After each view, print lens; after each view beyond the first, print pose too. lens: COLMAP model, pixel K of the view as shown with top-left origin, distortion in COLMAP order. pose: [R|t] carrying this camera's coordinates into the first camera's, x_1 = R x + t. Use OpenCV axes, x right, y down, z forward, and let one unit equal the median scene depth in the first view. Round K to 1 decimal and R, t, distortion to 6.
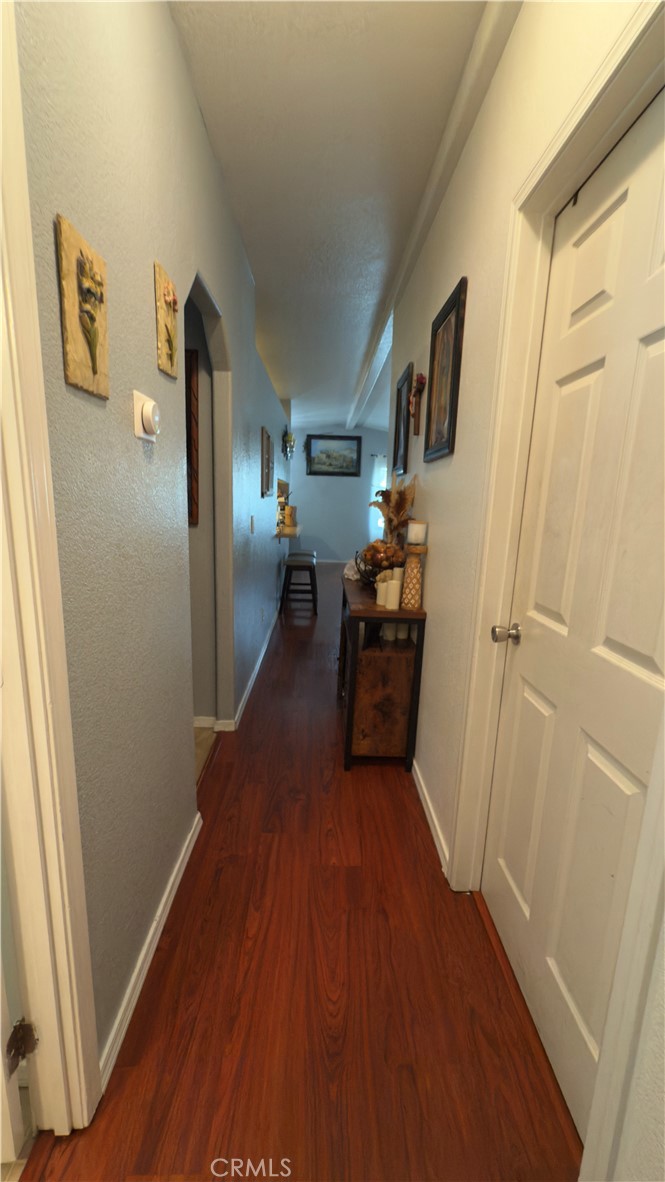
lens RADIAL K [[461.0, 0, 332.5], [0, 461.0, 591.0], [0, 0, 1]] dist [-0.000469, -0.000109]
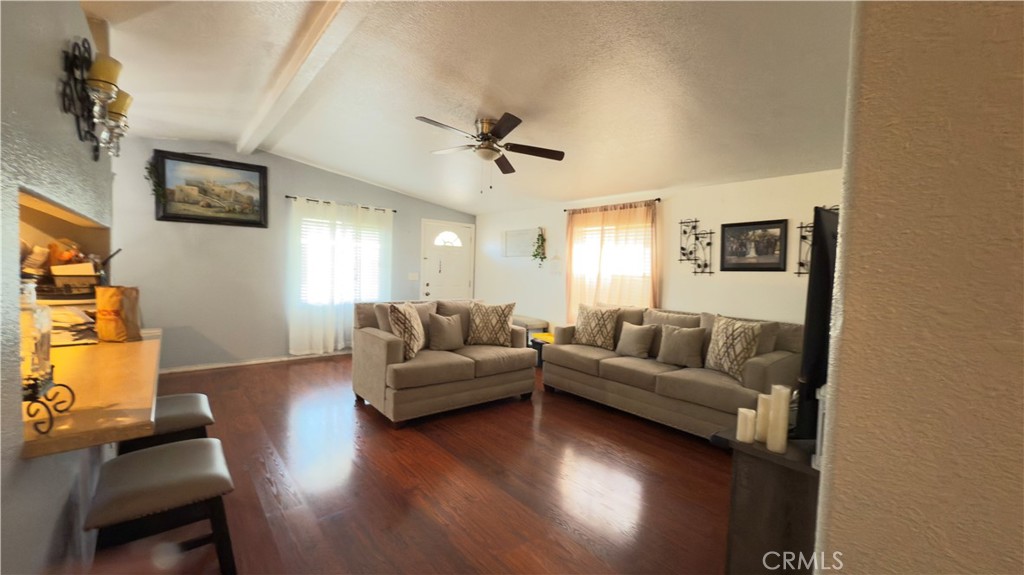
lens RADIAL K [[399.4, 0, 508.2], [0, 399.4, 288.6], [0, 0, 1]] dist [-0.000469, -0.000109]
pose [[0.777823, -0.041081, 0.627140, -0.032037], [0.116676, 0.989954, -0.079863, -0.081196], [-0.617559, 0.135291, 0.774802, 0.375885]]
